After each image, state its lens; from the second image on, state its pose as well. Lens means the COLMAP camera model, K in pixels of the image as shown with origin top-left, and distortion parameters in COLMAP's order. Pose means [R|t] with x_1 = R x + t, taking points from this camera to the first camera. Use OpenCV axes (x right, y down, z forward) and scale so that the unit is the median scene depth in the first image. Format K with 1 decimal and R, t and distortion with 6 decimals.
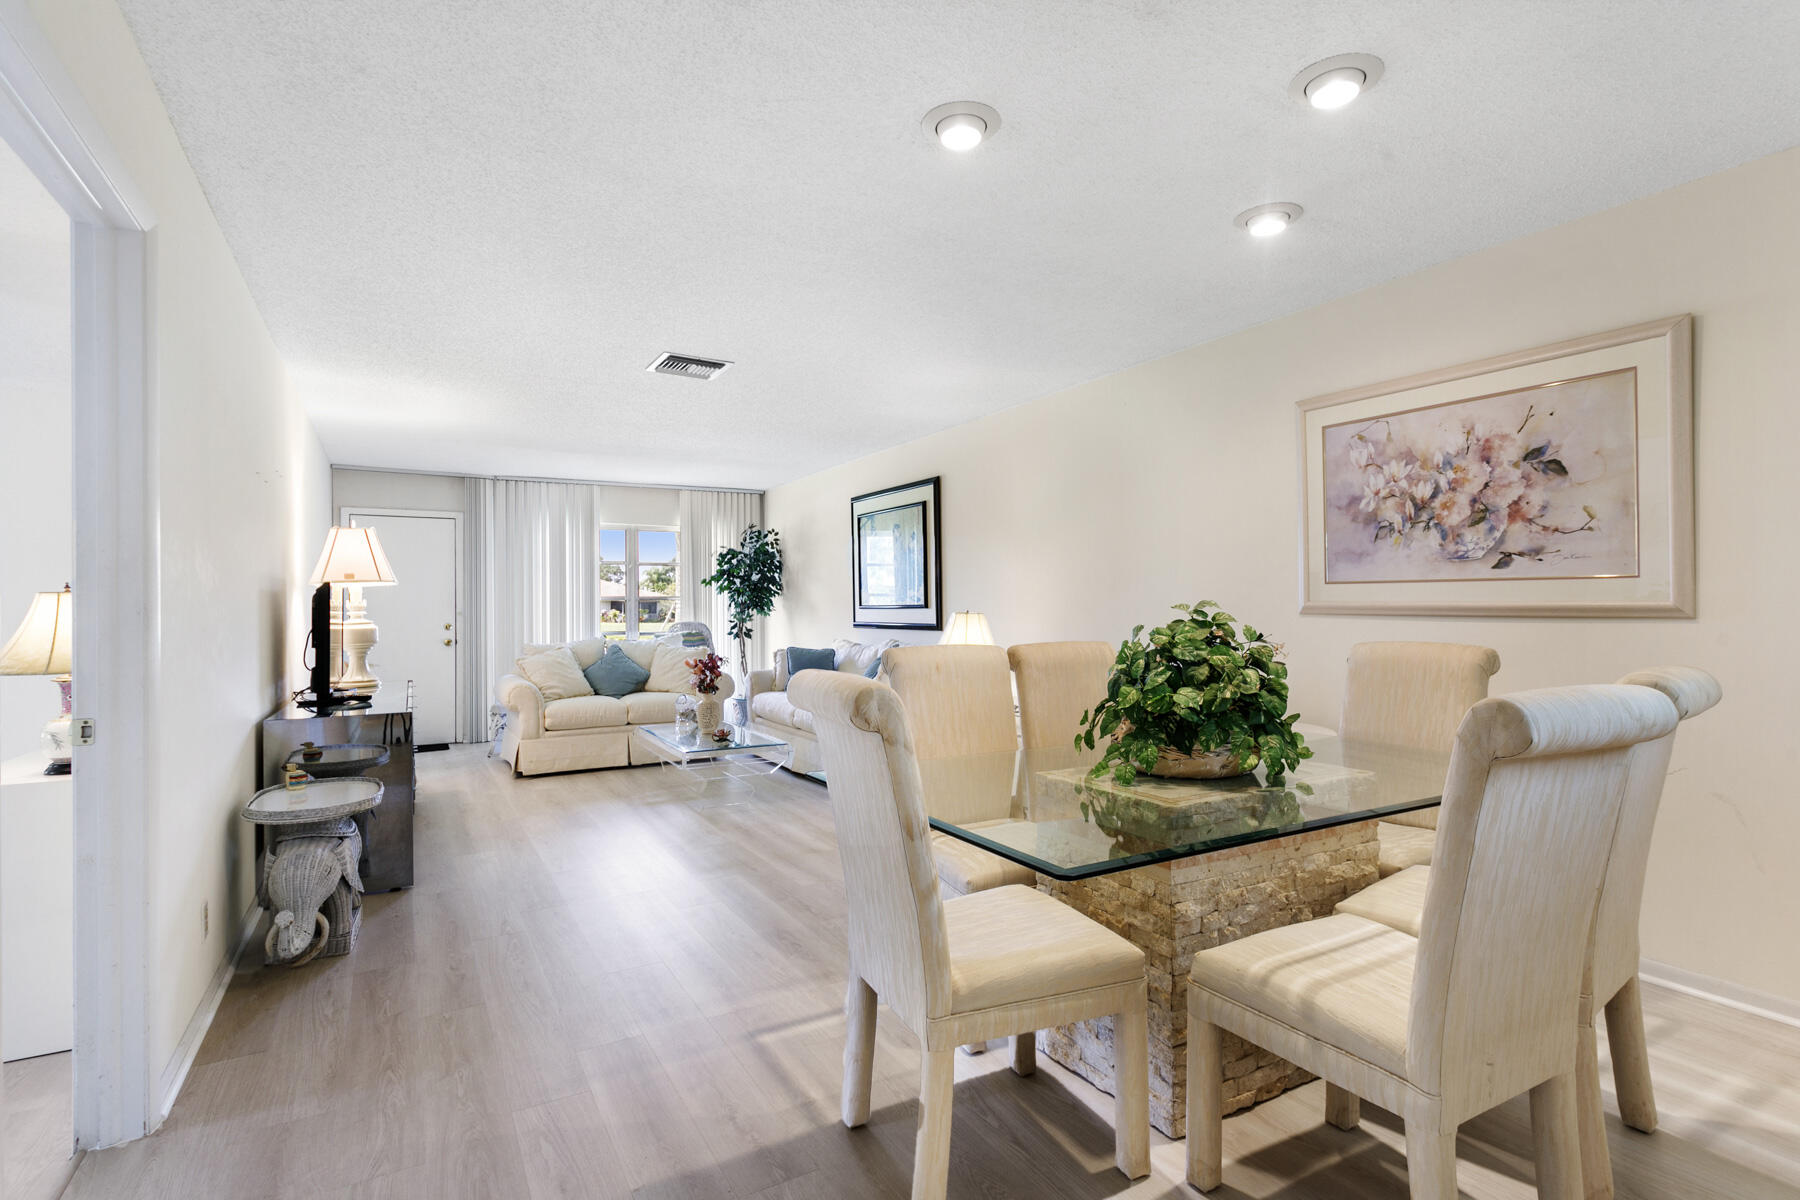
lens RADIAL K [[865.1, 0, 891.2], [0, 865.1, 604.4], [0, 0, 1]] dist [-0.000838, 0.001868]
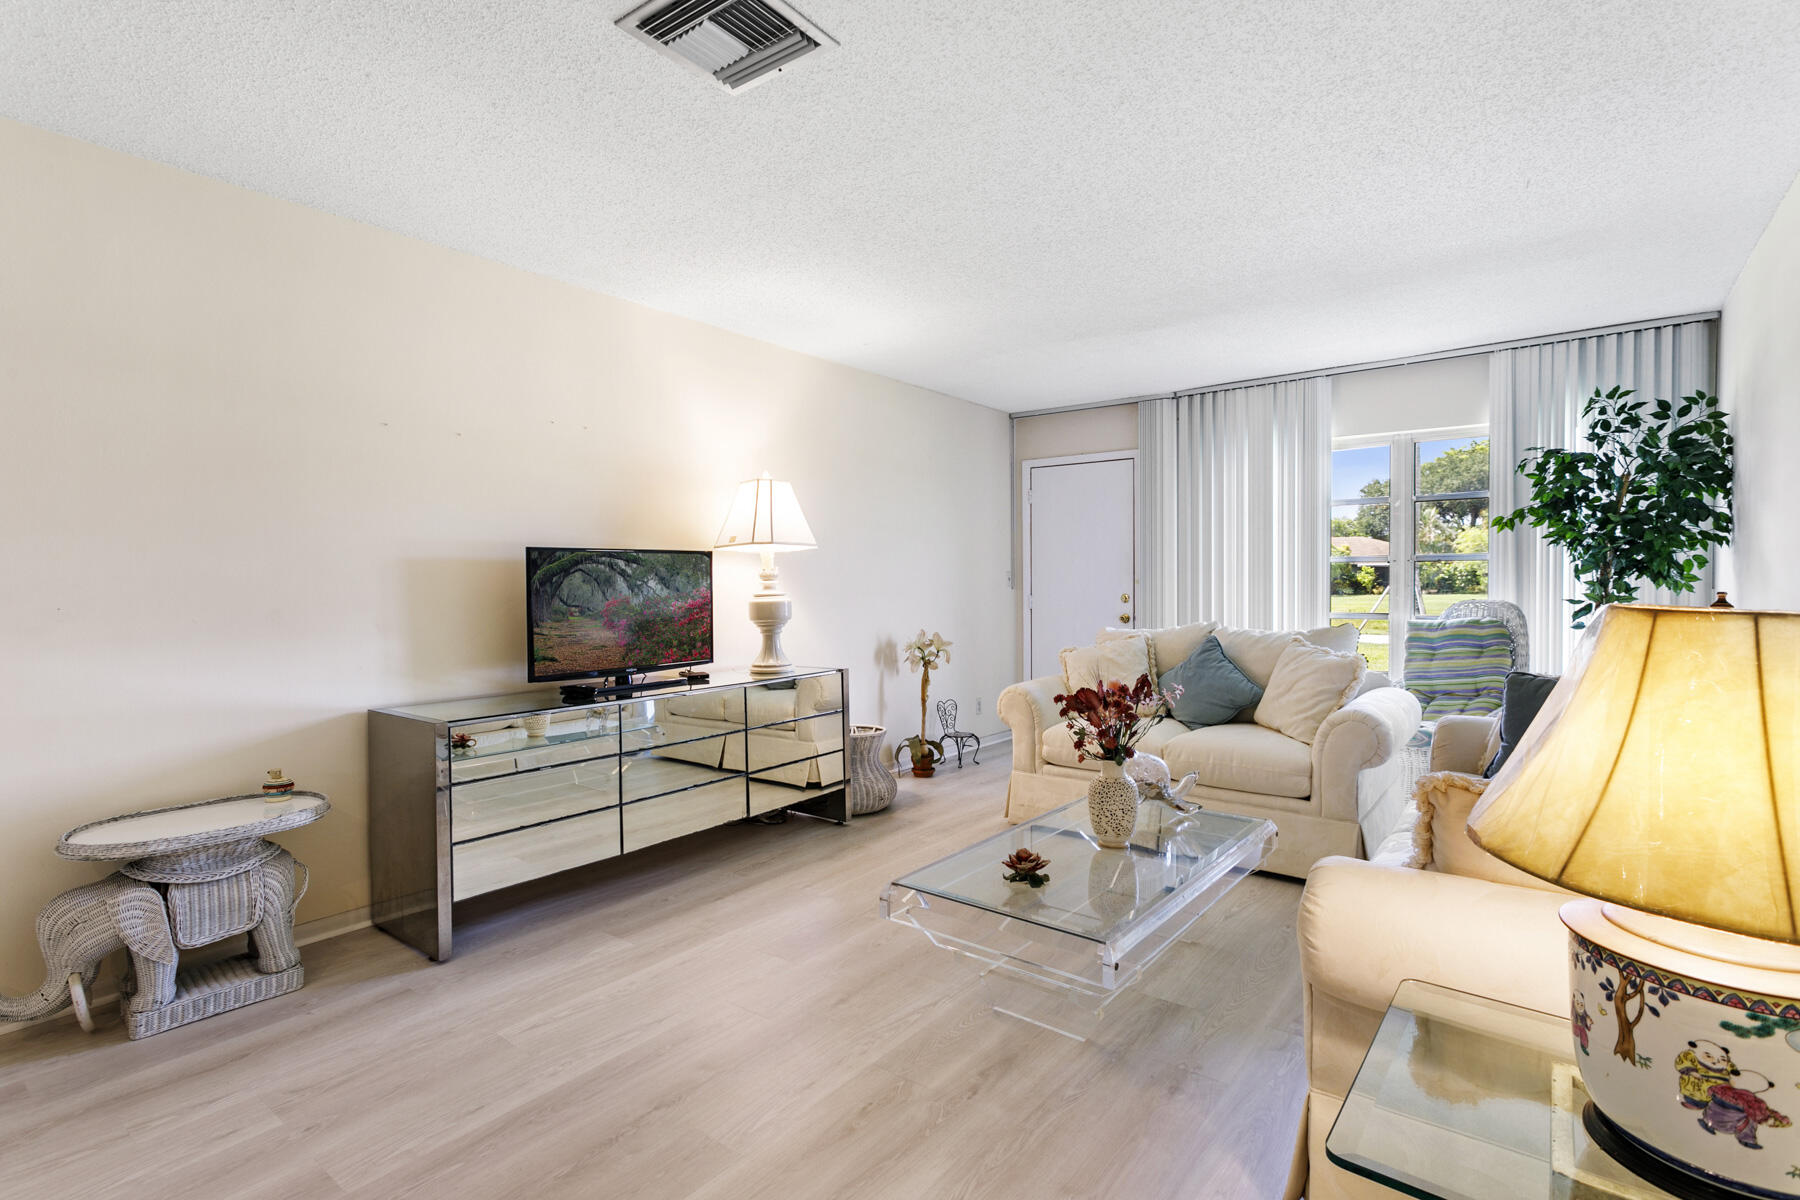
lens RADIAL K [[865.1, 0, 936.8], [0, 865.1, 594.7], [0, 0, 1]] dist [-0.000838, 0.001868]
pose [[0.396036, 0.021291, -0.917988, 0.164238], [0.007244, 0.999628, 0.026310, 0.000764], [0.918206, -0.017069, 0.395734, 0.664786]]
